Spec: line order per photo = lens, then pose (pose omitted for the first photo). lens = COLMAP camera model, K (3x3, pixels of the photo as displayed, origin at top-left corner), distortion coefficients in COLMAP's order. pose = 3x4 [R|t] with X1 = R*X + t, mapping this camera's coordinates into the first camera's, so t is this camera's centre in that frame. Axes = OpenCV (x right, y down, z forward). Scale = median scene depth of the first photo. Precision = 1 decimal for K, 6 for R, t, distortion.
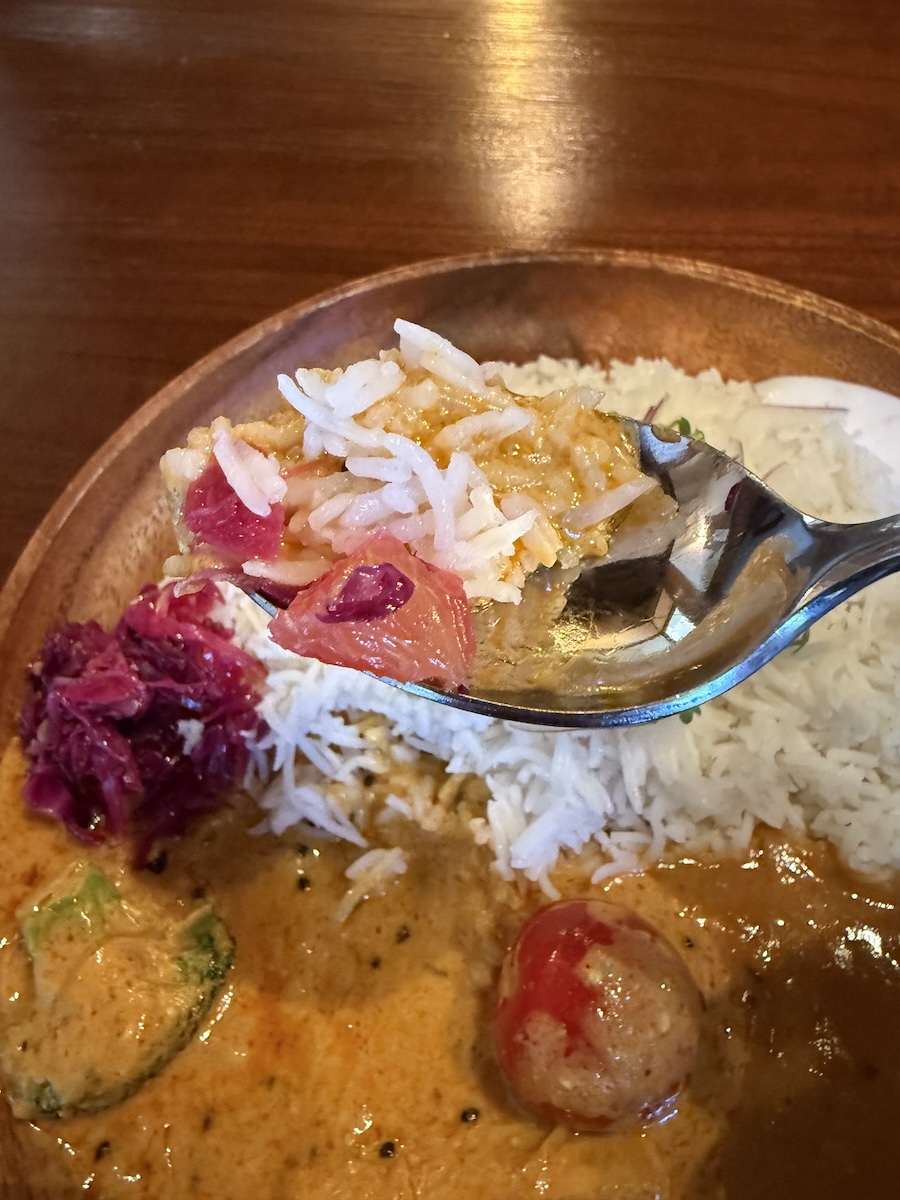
lens RADIAL K [[902.7, 0, 453.4], [0, 902.7, 589.9], [0, 0, 1]] dist [0.015329, -0.002974]
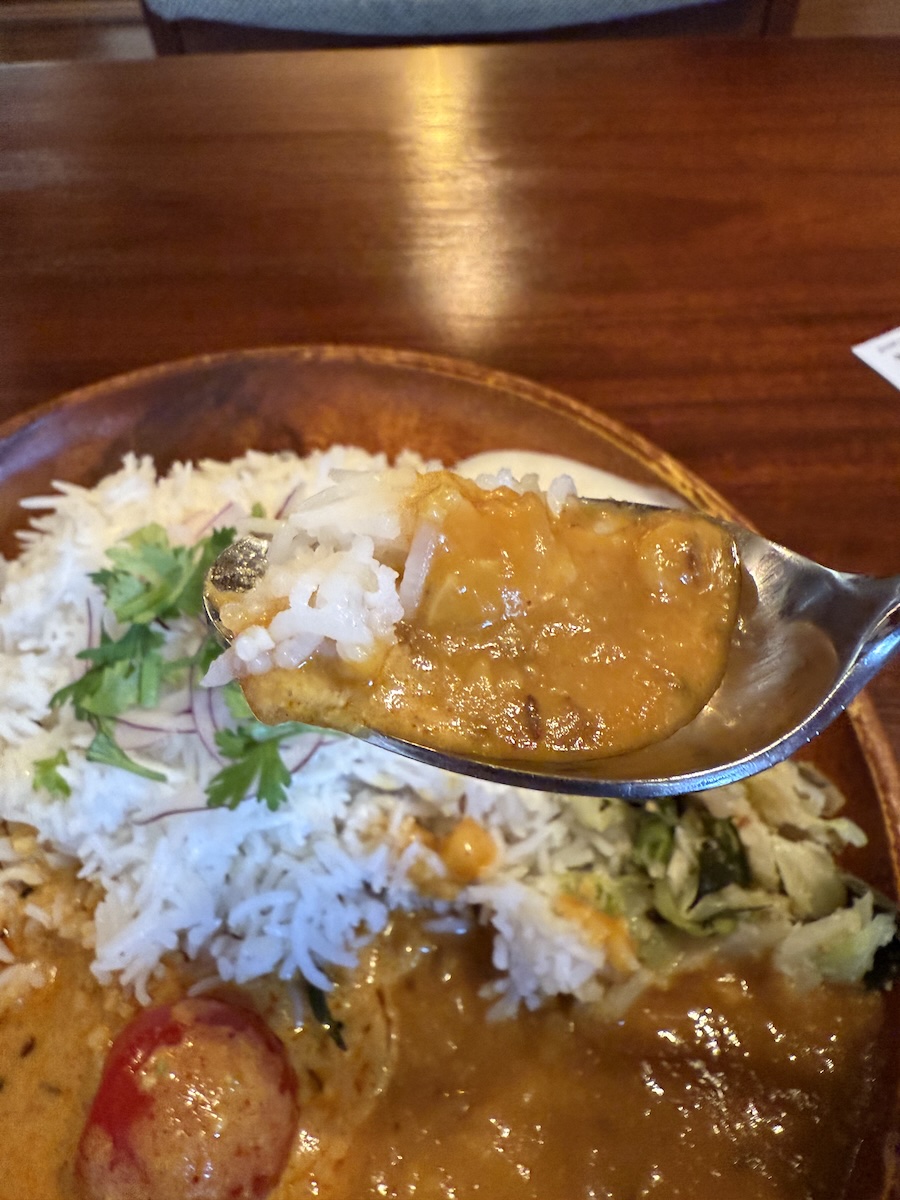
lens RADIAL K [[902.7, 0, 444.5], [0, 902.7, 601.2], [0, 0, 1]] dist [0.015329, -0.002974]
pose [[0.996530, -0.080479, 0.021220, 0.292881], [0.081942, 0.993363, -0.080716, 0.011345], [-0.014584, 0.082174, 0.996511, -0.011674]]
